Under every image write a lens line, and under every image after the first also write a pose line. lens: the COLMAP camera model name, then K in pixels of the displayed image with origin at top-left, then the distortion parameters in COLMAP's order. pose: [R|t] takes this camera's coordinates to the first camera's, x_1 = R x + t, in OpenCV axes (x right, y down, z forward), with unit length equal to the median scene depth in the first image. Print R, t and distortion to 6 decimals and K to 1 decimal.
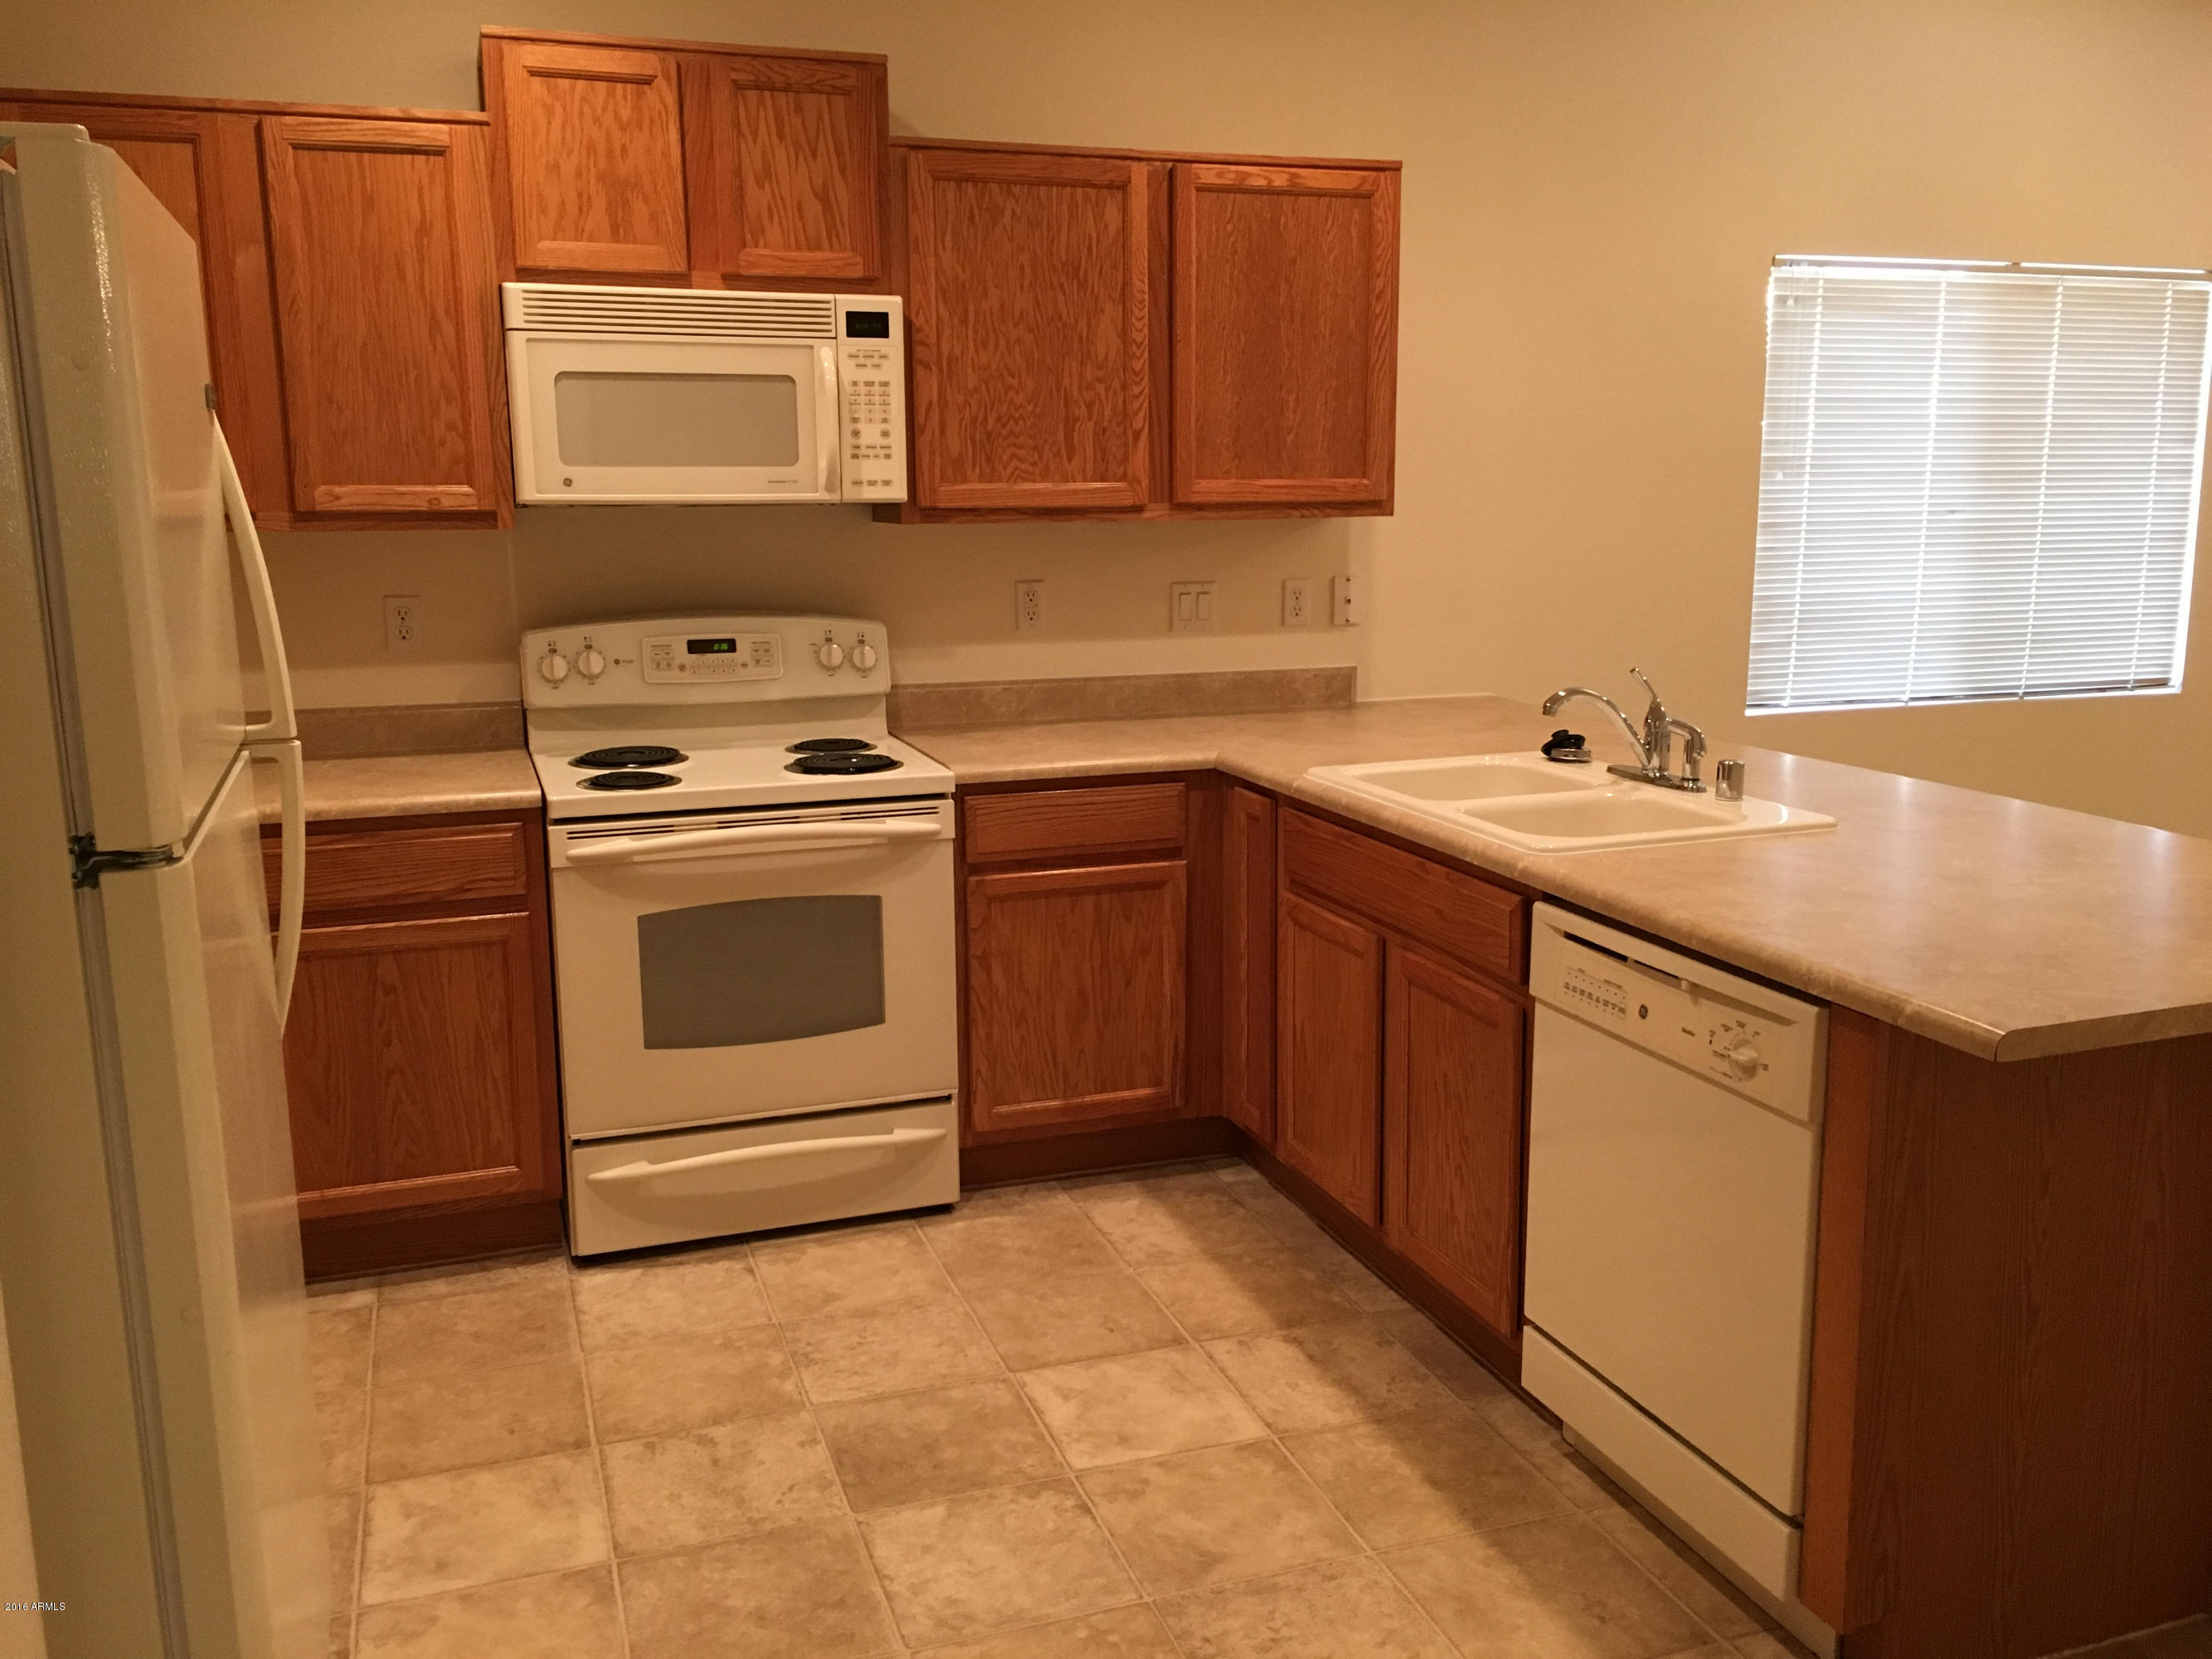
lens RADIAL K [[1892.0, 0, 1100.1], [0, 1892.0, 815.4], [0, 0, 1]] dist [0.067745, -0.087453]
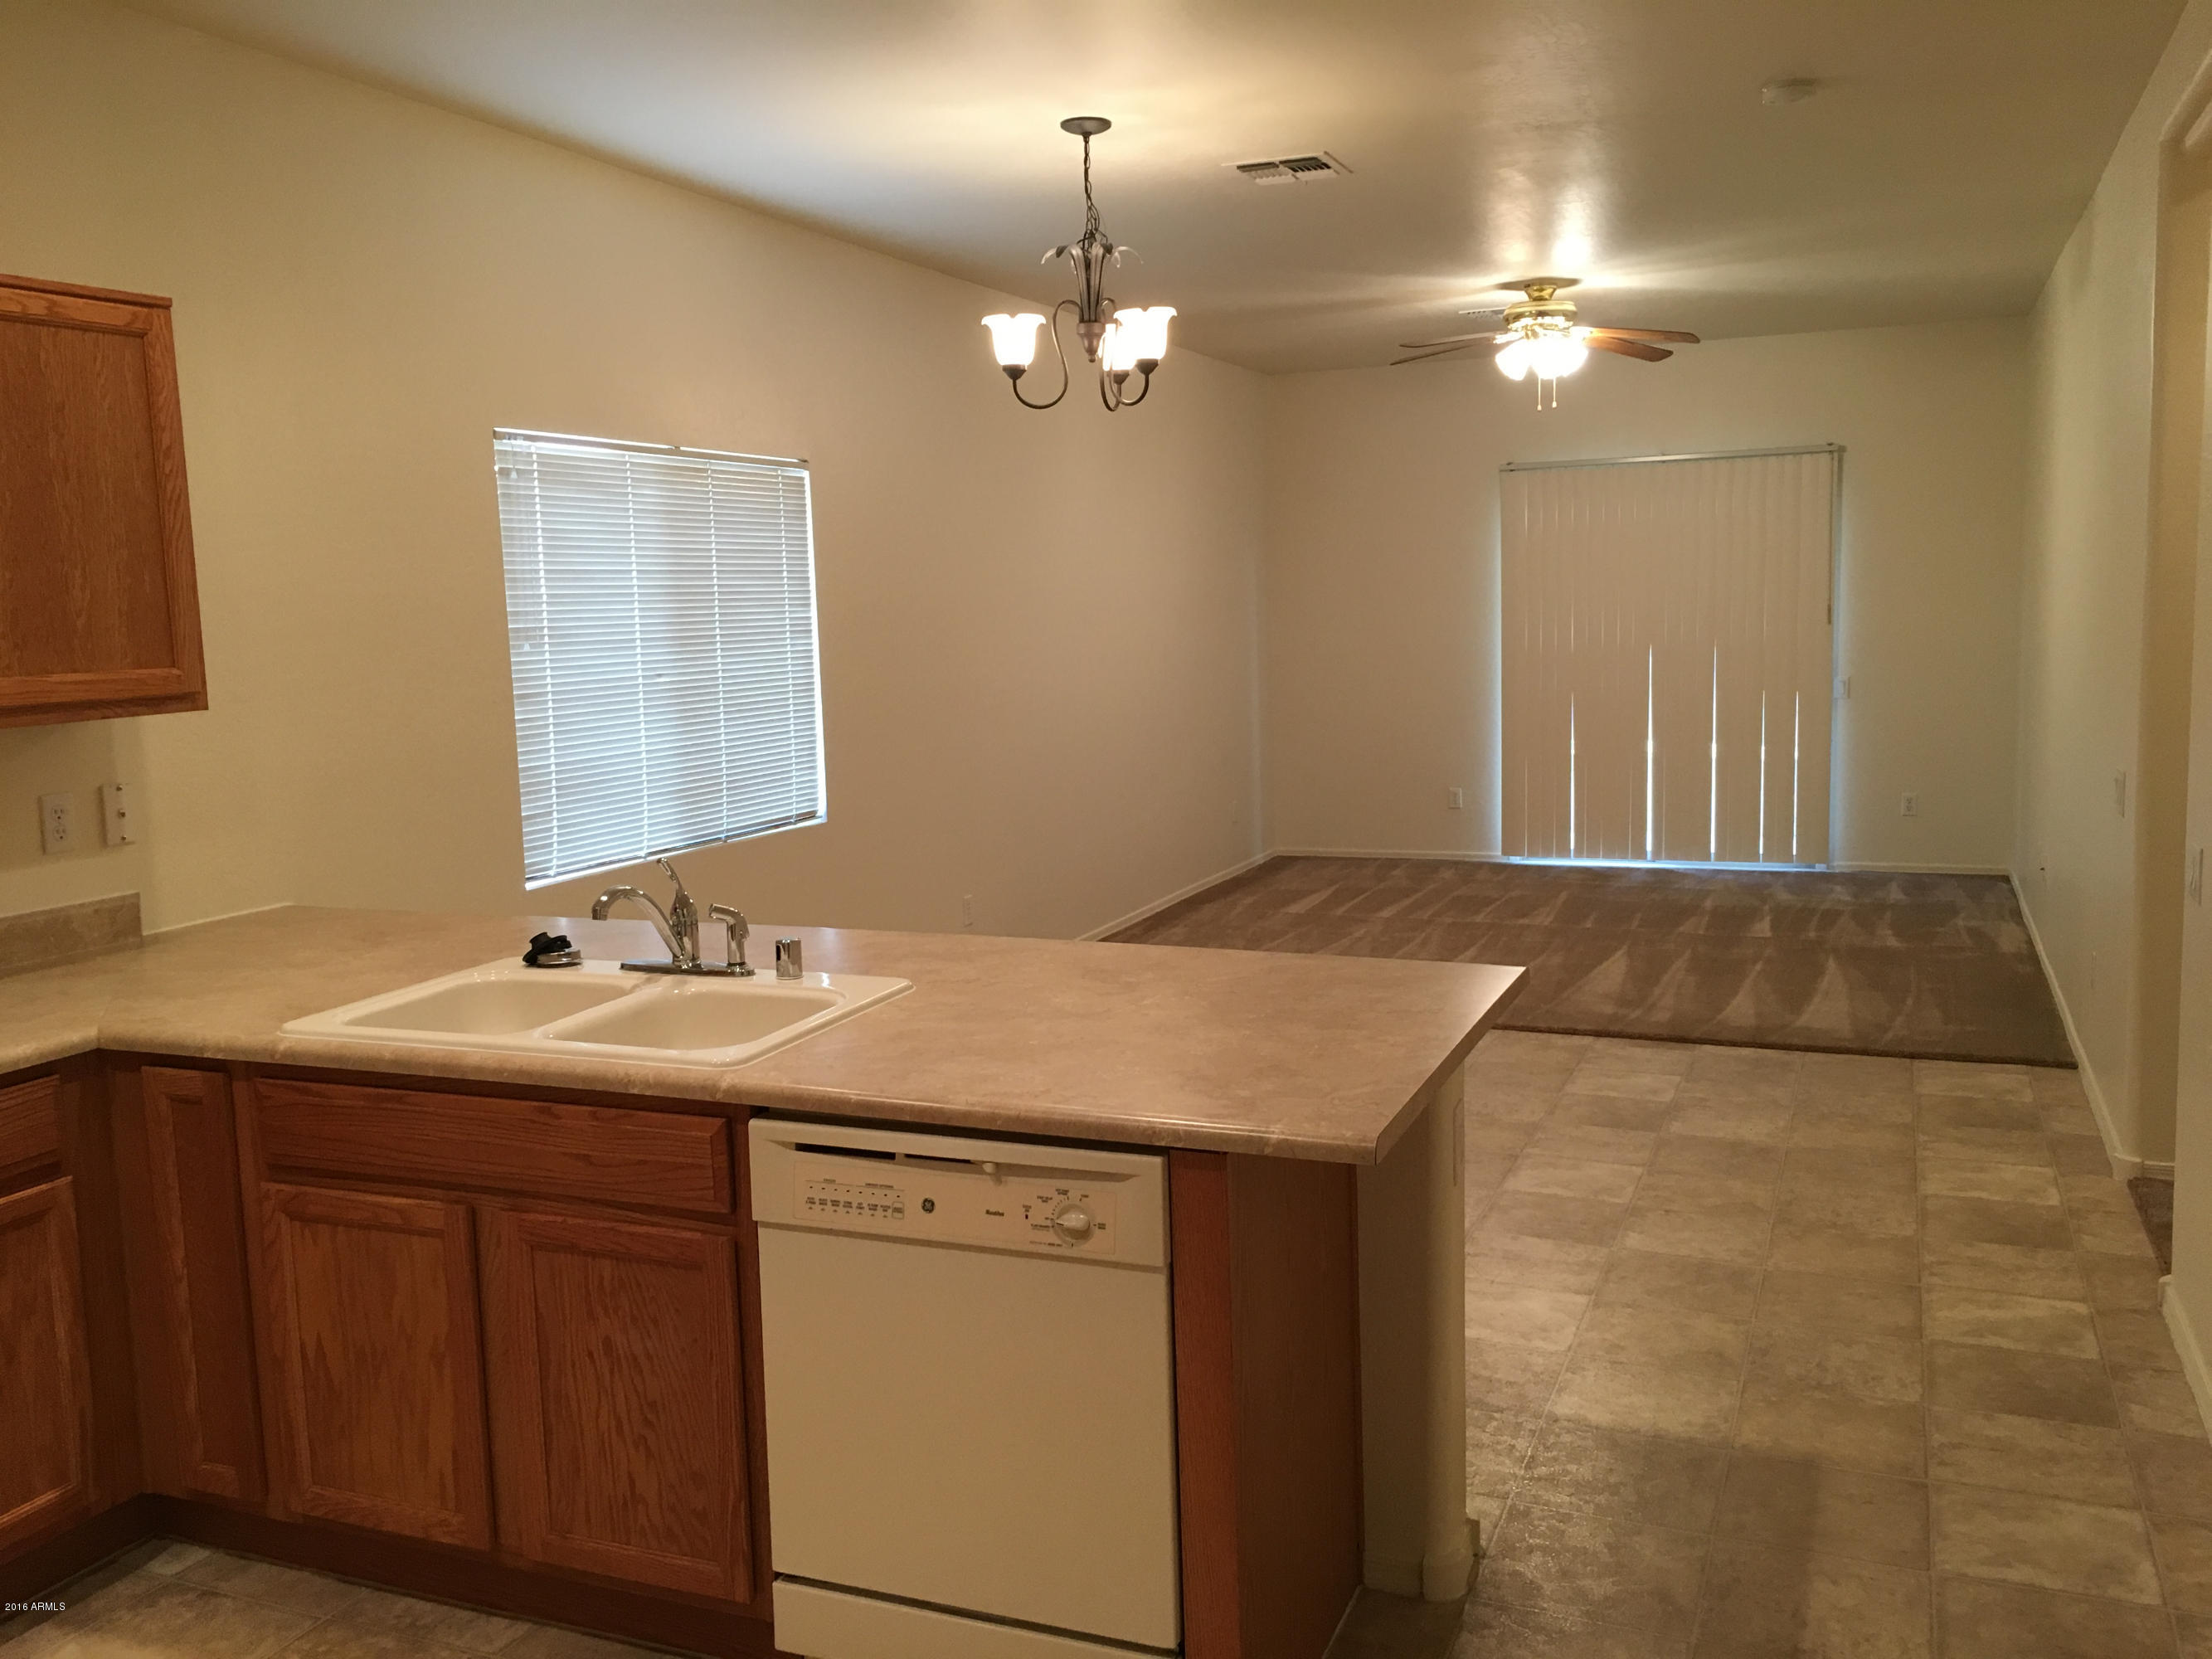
lens RADIAL K [[1892.0, 0, 1110.8], [0, 1892.0, 809.8], [0, 0, 1]] dist [0.067745, -0.087453]
pose [[0.663756, -0.098285, 0.741464, -0.232842], [0.156540, 0.987629, -0.009219, -0.048647], [-0.731385, 0.122188, 0.670929, 0.161772]]
